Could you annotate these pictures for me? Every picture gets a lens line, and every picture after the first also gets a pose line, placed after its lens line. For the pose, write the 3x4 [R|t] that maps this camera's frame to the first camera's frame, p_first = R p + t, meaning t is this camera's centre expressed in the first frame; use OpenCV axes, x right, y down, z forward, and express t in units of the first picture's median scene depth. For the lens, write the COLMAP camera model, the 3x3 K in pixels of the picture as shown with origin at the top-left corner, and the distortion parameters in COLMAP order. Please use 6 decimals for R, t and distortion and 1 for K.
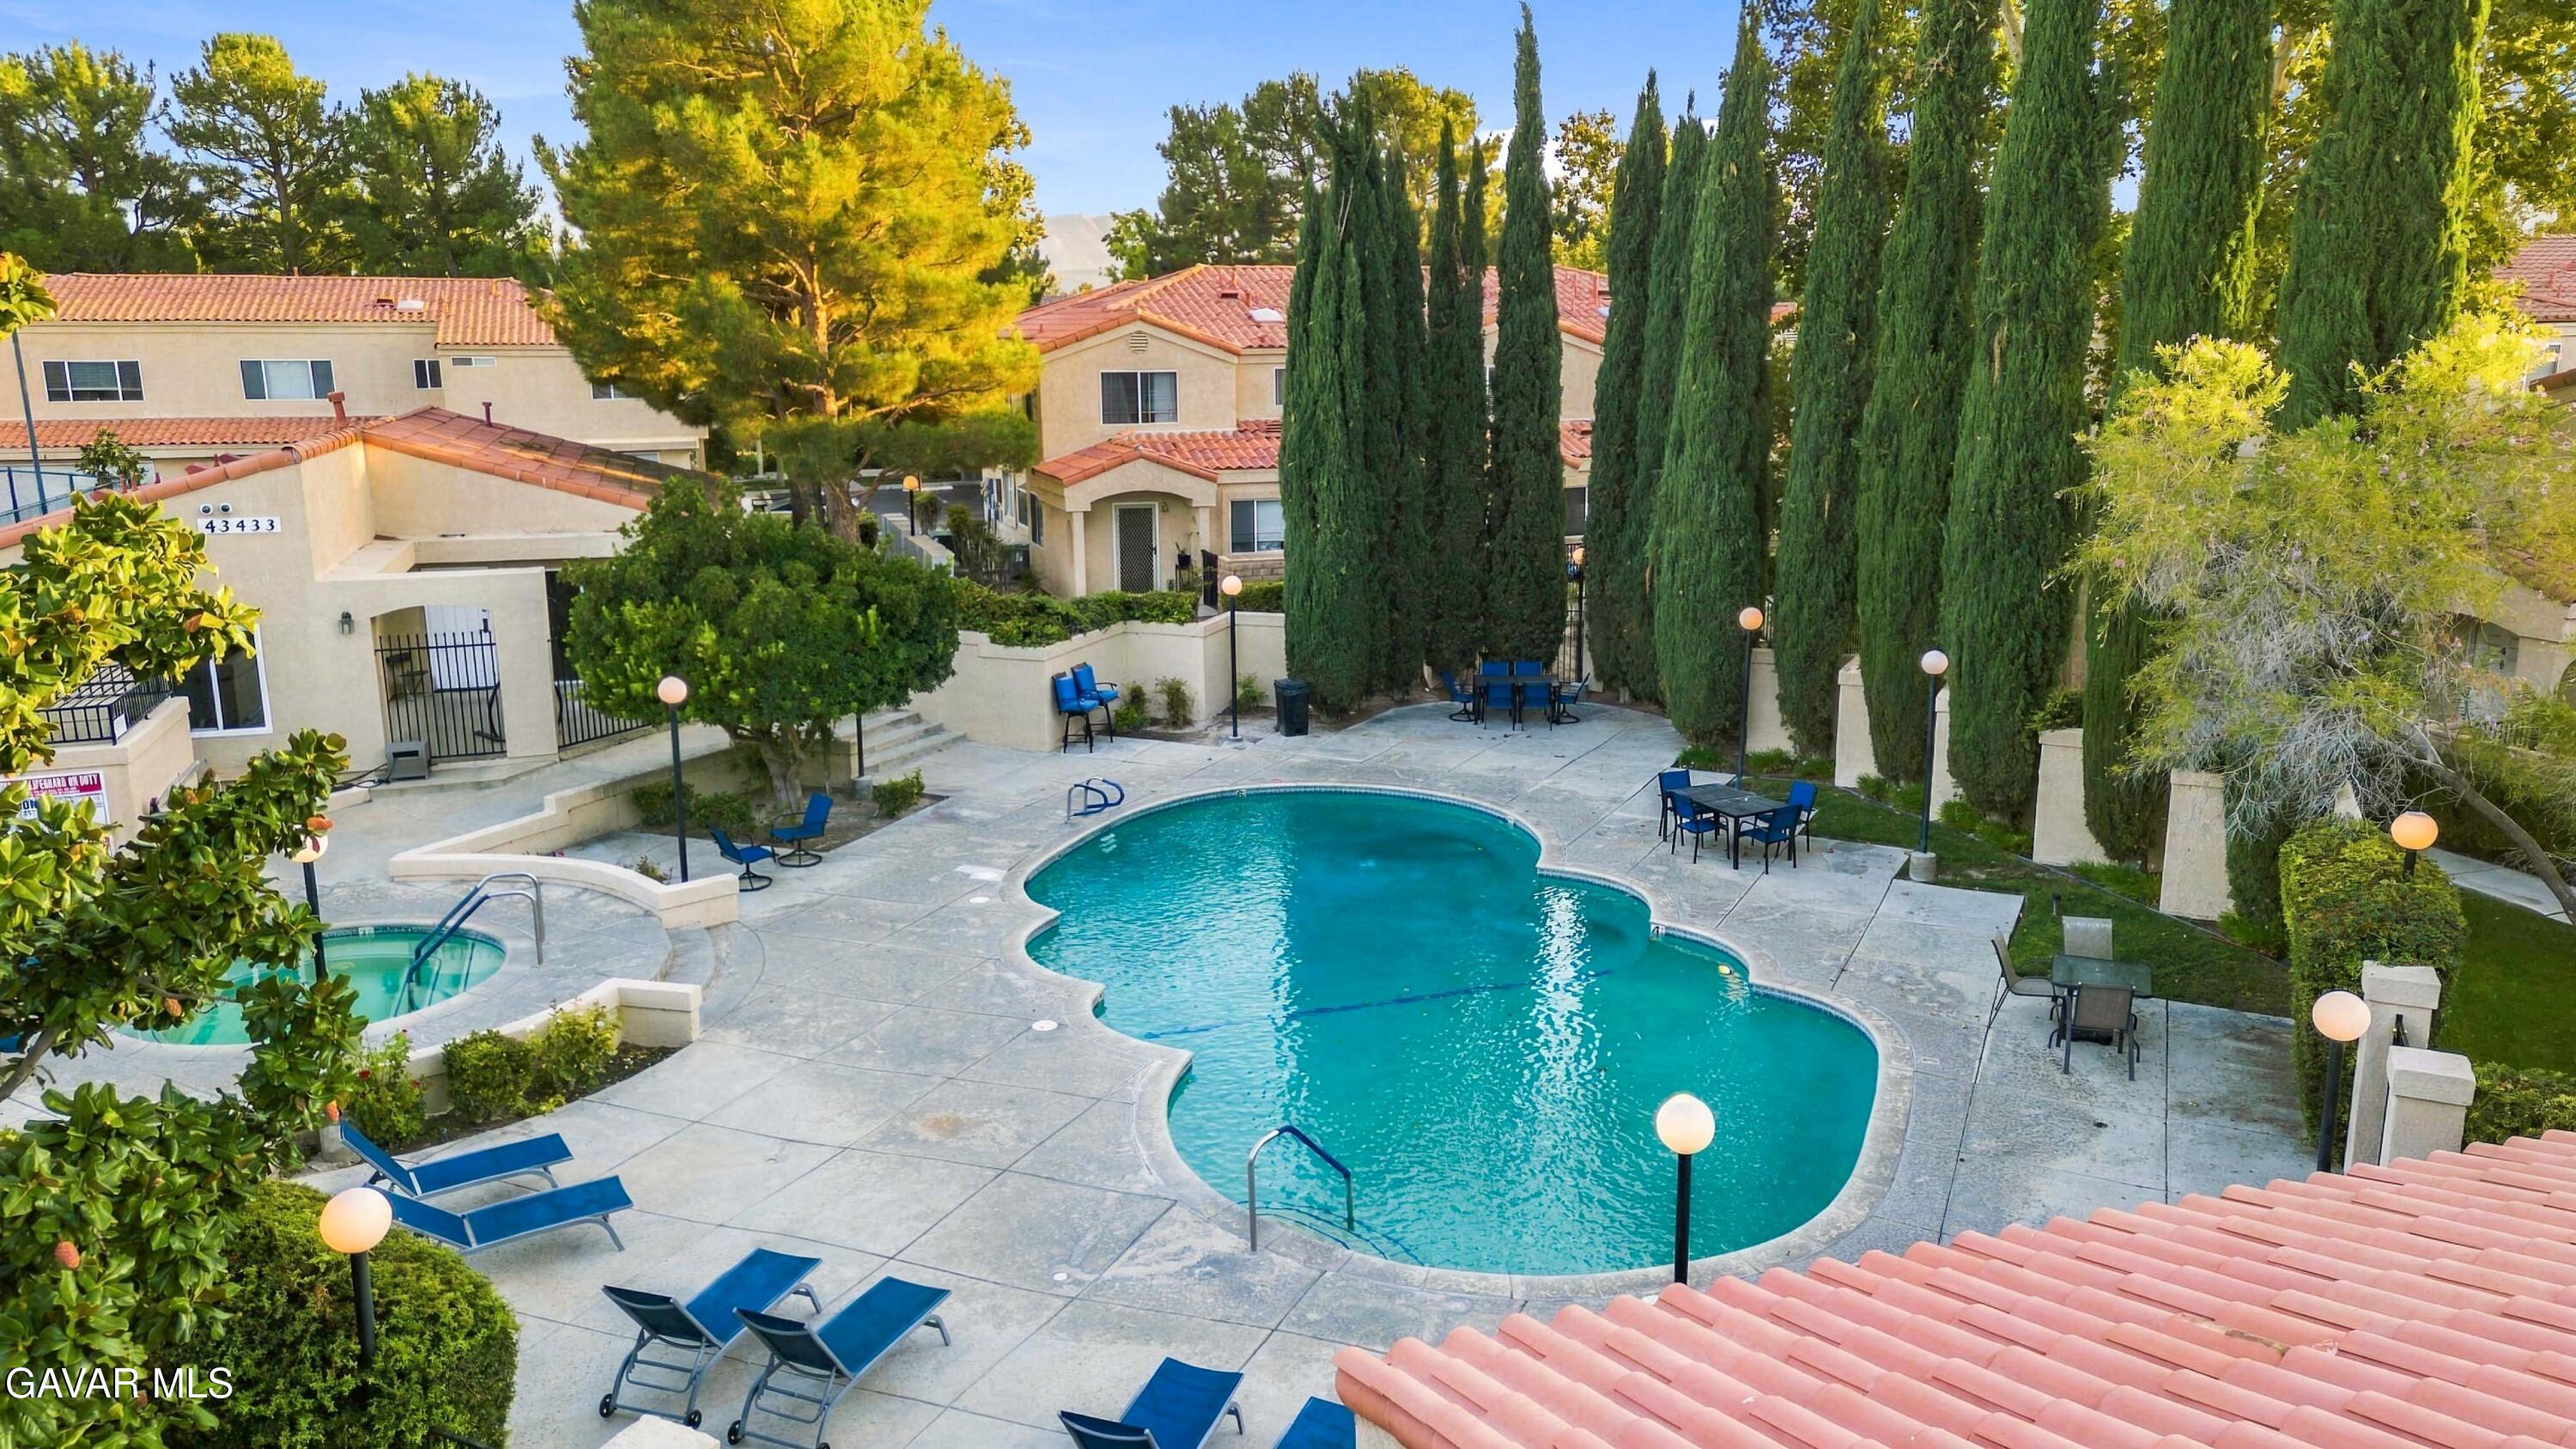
lens RADIAL K [[1810.6, 0, 1292.7], [0, 1810.6, 730.5], [0, 0, 1]] dist [0.070518, -0.039610]
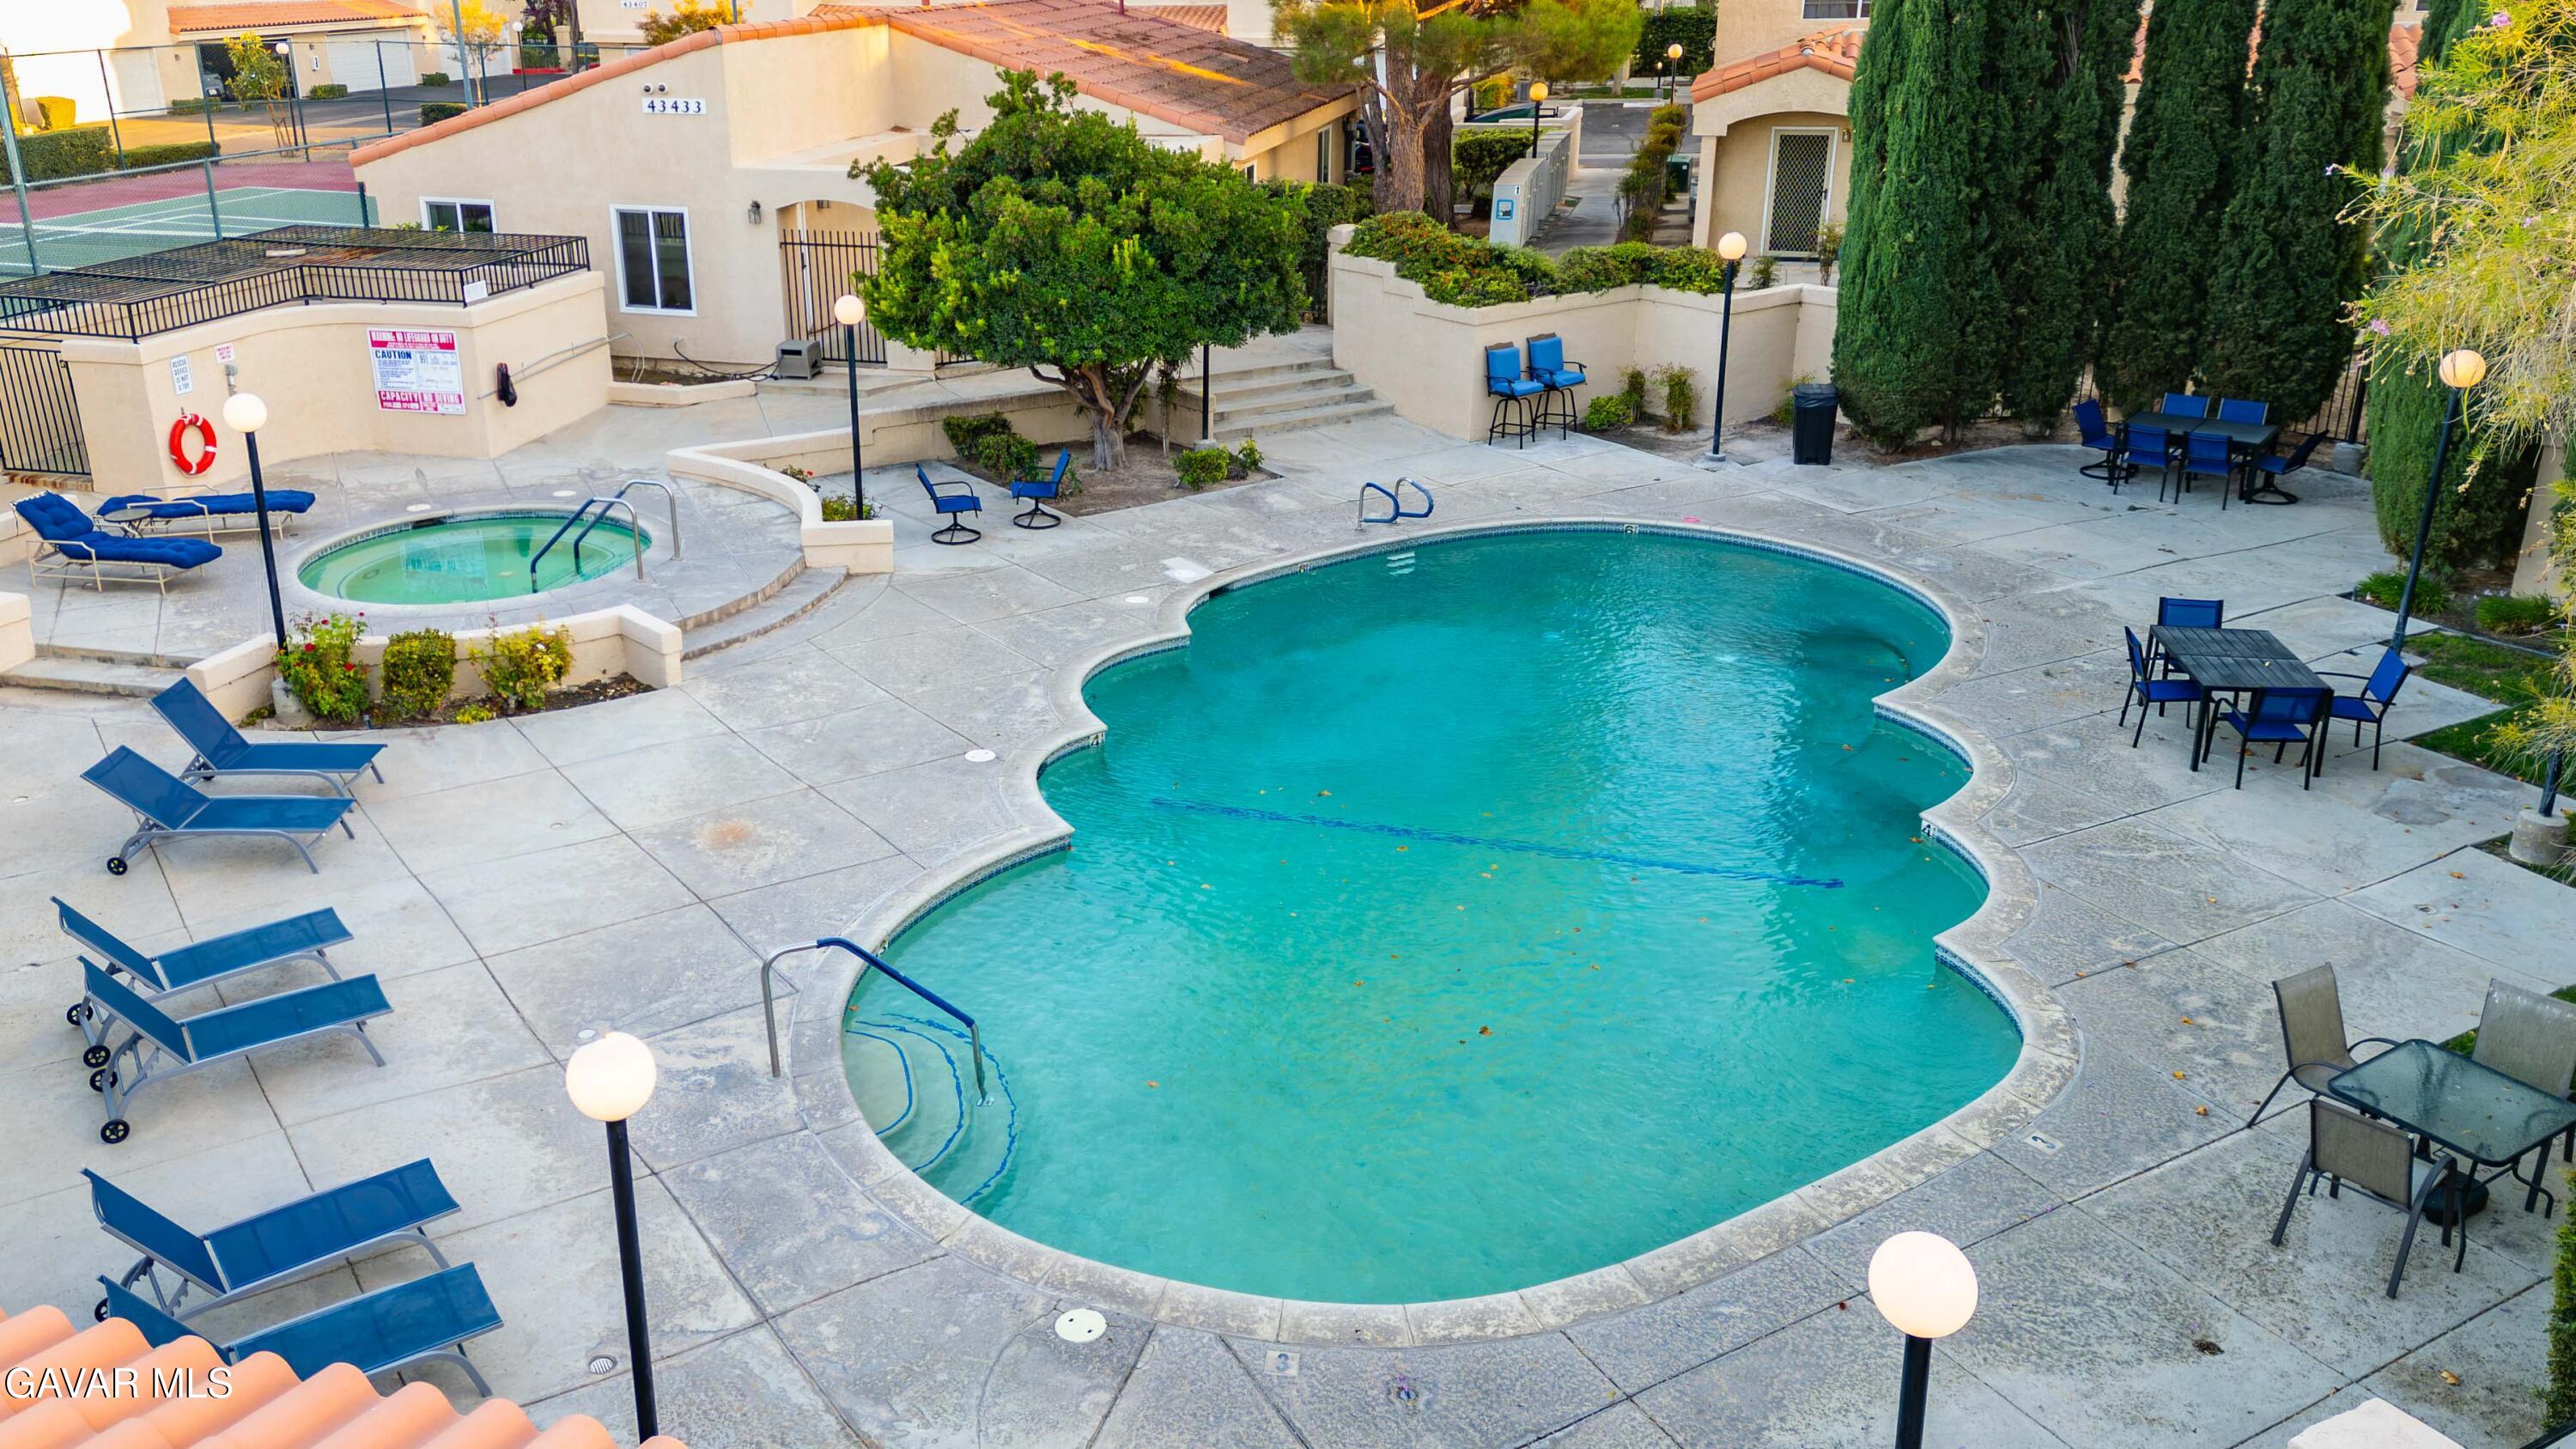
lens RADIAL K [[1991.1, 0, 1290.0], [0, 1991.1, 716.4], [0, 0, 1]] dist [0.045967, -0.001496]
pose [[0.800529, 0.212068, -0.560518, 0.323381], [-0.115800, 0.972408, 0.202519, -0.039019], [0.588000, -0.097214, 0.802998, 0.226641]]
